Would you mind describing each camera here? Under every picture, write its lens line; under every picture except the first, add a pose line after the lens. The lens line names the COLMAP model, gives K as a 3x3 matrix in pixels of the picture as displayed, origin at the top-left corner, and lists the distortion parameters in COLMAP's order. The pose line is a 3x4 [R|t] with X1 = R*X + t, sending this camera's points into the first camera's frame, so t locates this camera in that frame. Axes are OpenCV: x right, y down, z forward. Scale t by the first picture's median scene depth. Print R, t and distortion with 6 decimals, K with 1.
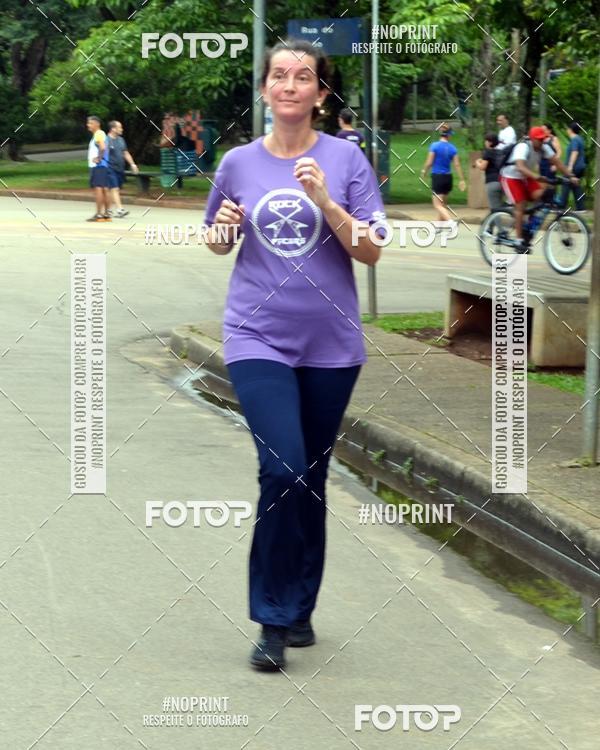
lens RADIAL K [[4451.7, 0, 300.0], [0, 4451.7, 375.0], [0, 0, 1]] dist [0.278228, 7.024285]
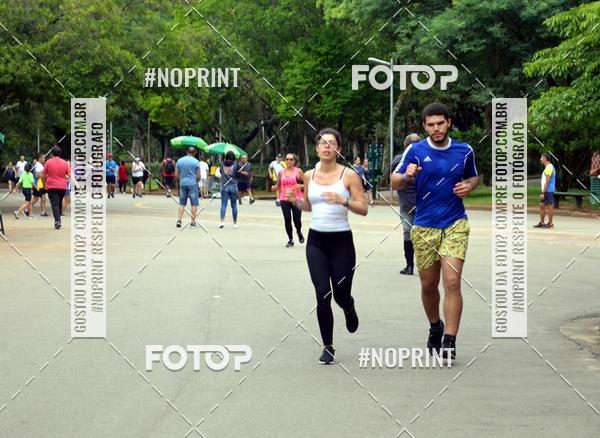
lens RADIAL K [[2344.4, 0, 300.0], [0, 2344.4, 219.0], [0, 0, 1]] dist [0.340339, -0.539102]
pose [[0.988429, -0.002275, -0.151666, -0.008864], [-0.003498, 0.999280, -0.037787, -0.008369], [0.151643, 0.037881, 0.987709, 0.246228]]
